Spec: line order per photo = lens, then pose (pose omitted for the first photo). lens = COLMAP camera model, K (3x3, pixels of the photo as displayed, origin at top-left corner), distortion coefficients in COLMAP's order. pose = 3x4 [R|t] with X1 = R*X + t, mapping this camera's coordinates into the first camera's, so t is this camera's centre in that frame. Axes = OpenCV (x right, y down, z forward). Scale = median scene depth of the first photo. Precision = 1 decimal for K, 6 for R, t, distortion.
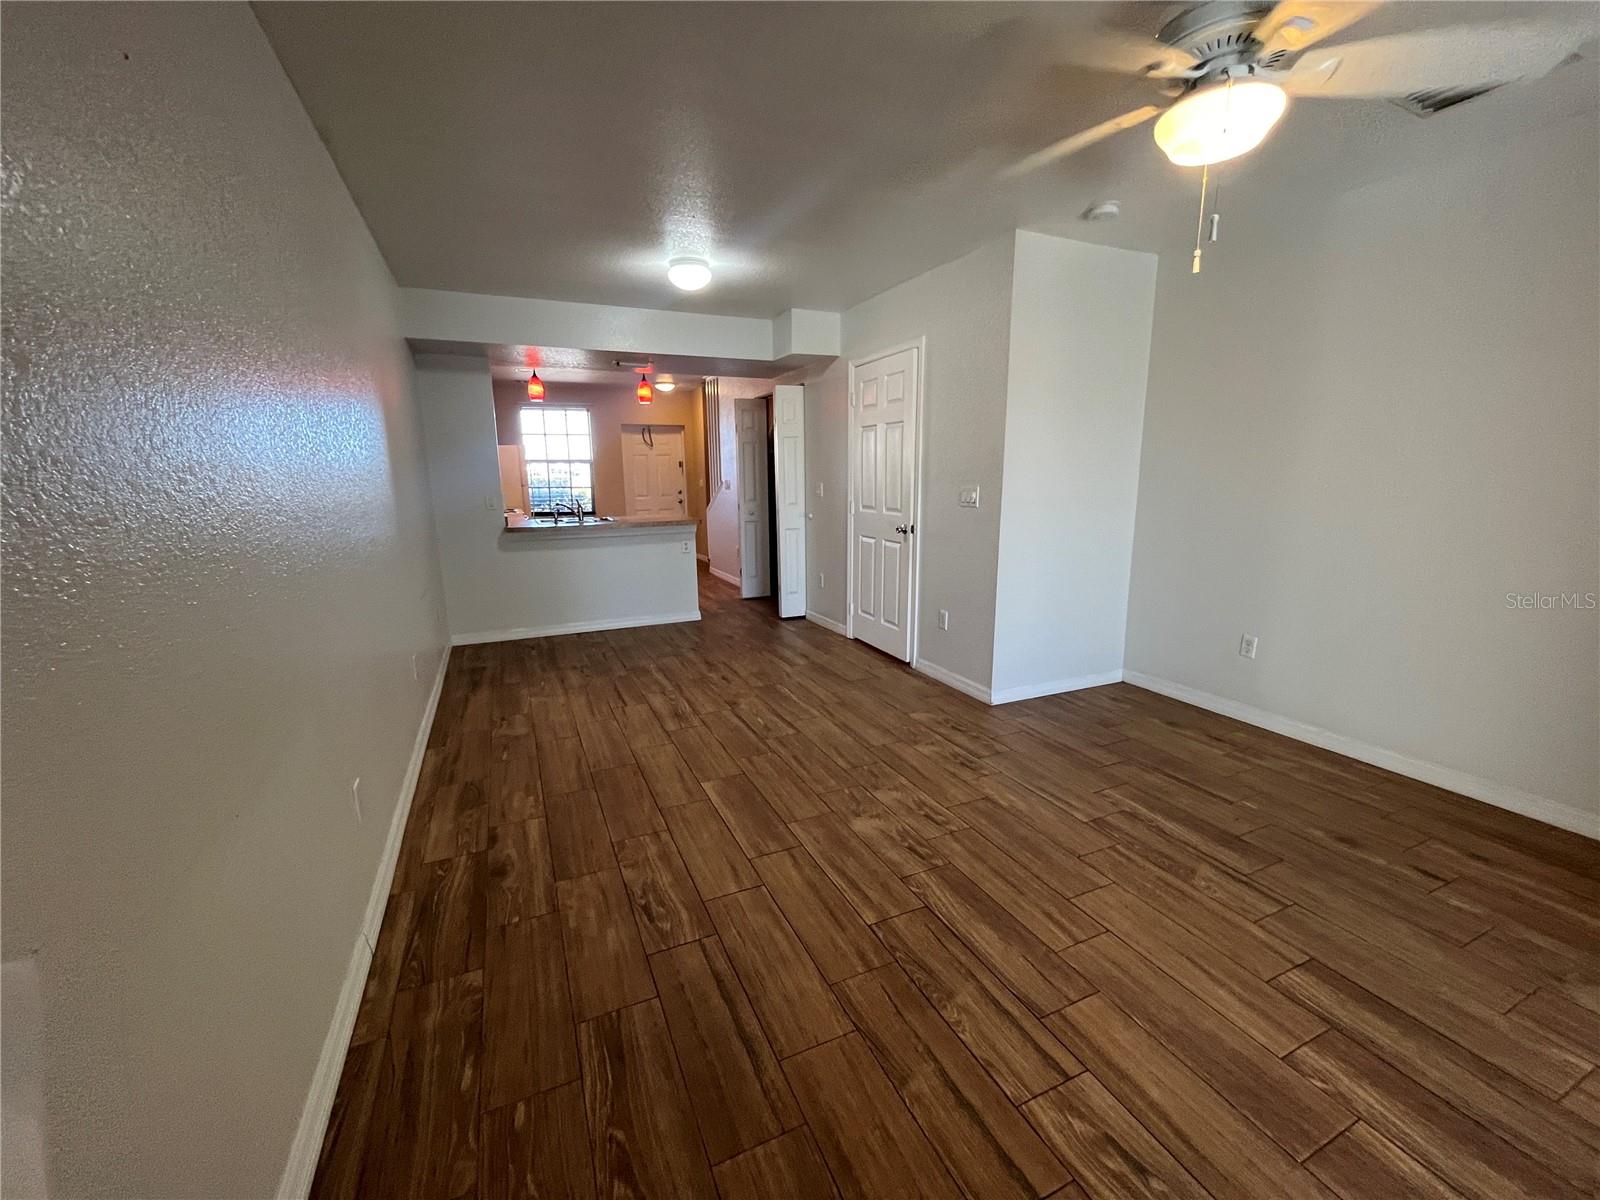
lens RADIAL K [[649.9, 0, 798.3], [0, 649.9, 600.3], [0, 0, 1]] dist [-0.002998, 0.000246]
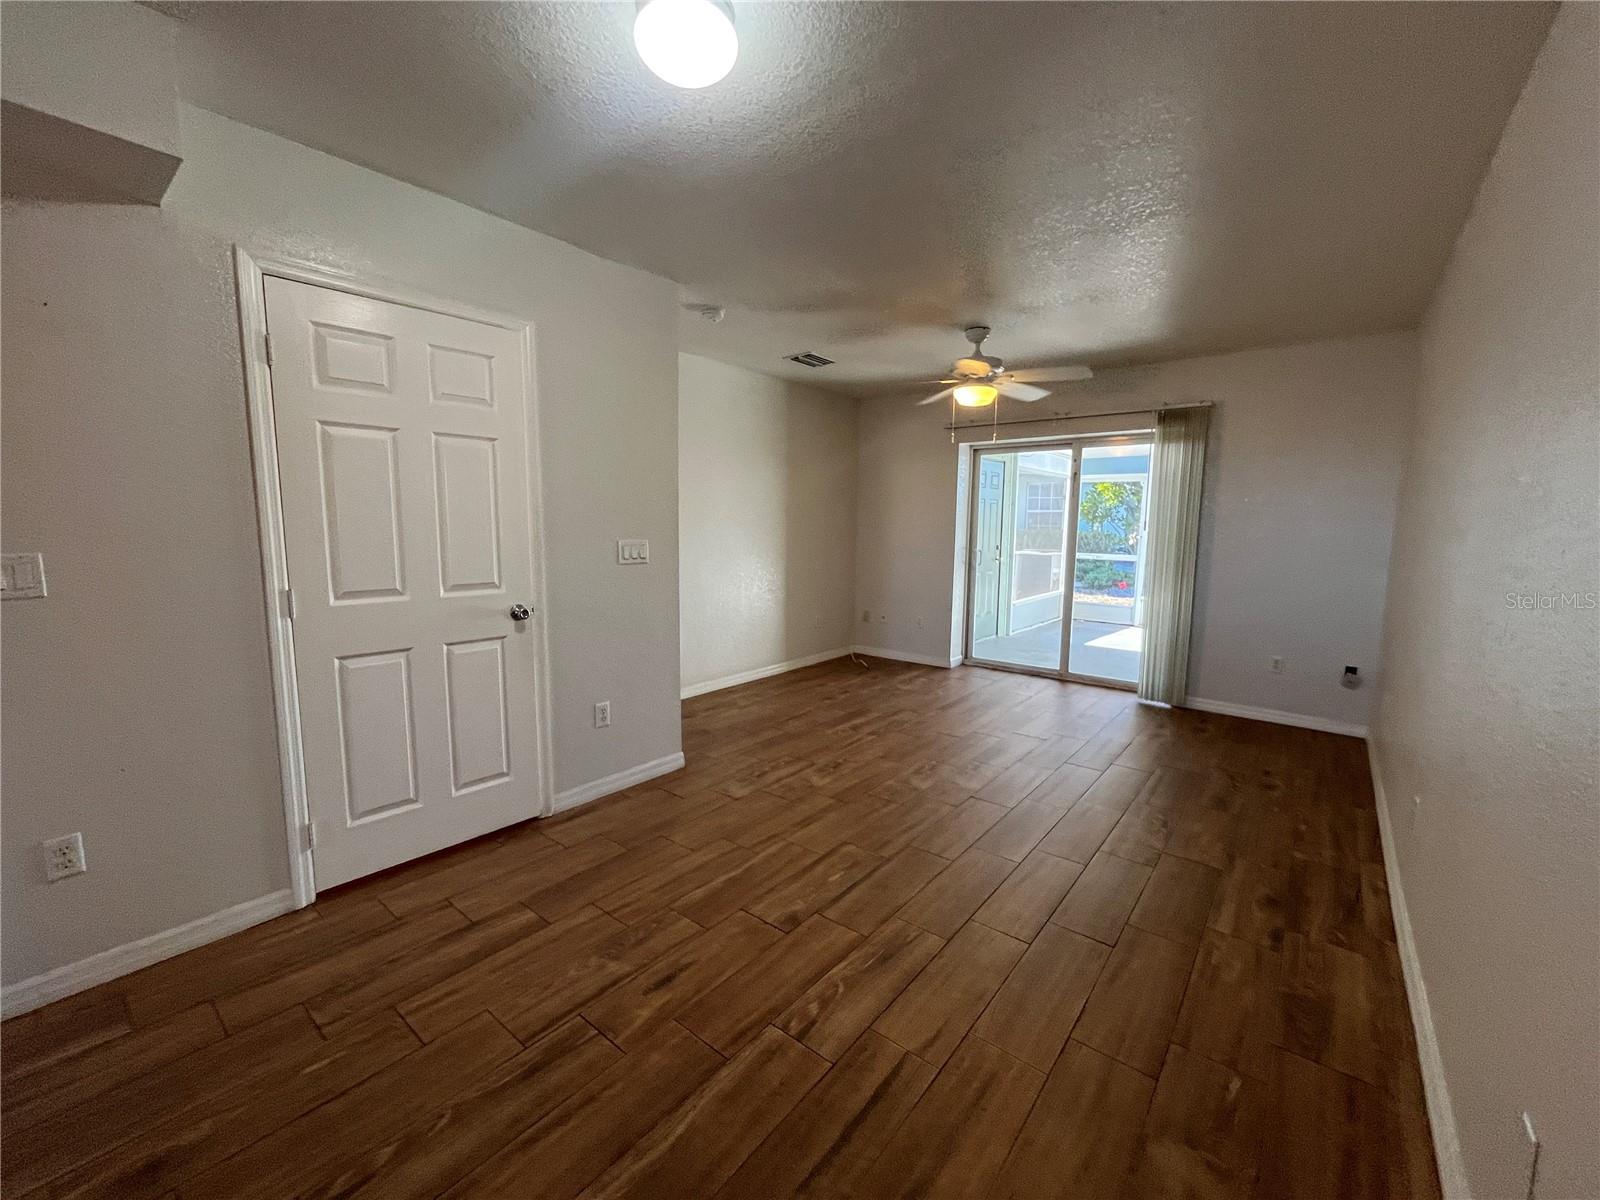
lens RADIAL K [[649.9, 0, 798.3], [0, 649.9, 600.3], [0, 0, 1]] dist [-0.002998, 0.000246]
pose [[-0.448952, -0.102787, 0.887624, -0.652740], [0.169064, 0.965648, 0.197333, -0.254421], [-0.877416, 0.238659, -0.416153, 1.306062]]
